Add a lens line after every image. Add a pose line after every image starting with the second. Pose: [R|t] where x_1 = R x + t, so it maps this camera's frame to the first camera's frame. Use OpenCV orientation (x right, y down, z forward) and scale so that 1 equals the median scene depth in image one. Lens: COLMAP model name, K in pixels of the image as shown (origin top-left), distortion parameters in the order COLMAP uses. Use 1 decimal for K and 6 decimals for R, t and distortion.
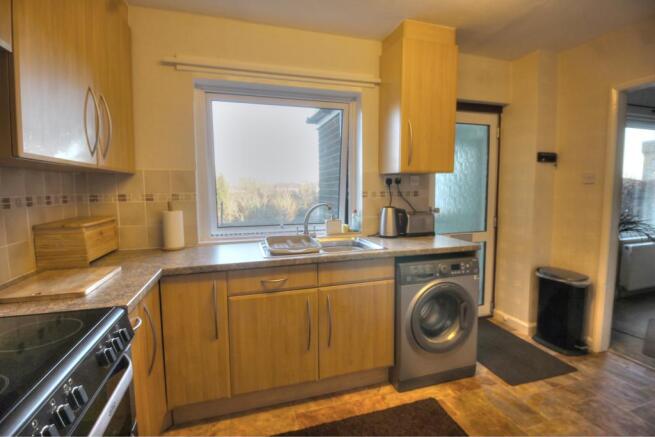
lens RADIAL K [[308.4, 0, 328.1], [0, 308.4, 213.8], [0, 0, 1]] dist [0.002128, 0.000278]
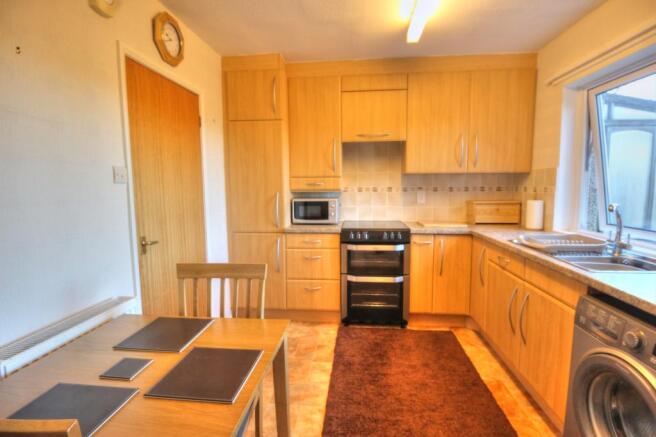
lens RADIAL K [[308.9, 0, 328.6], [0, 308.9, 216.6], [0, 0, 1]] dist [0.002128, 0.000278]
pose [[-0.383394, 0.104863, -0.917613, 1.065149], [-0.067281, 0.987723, 0.140986, -0.067872], [0.921131, 0.115791, -0.371632, 0.719080]]
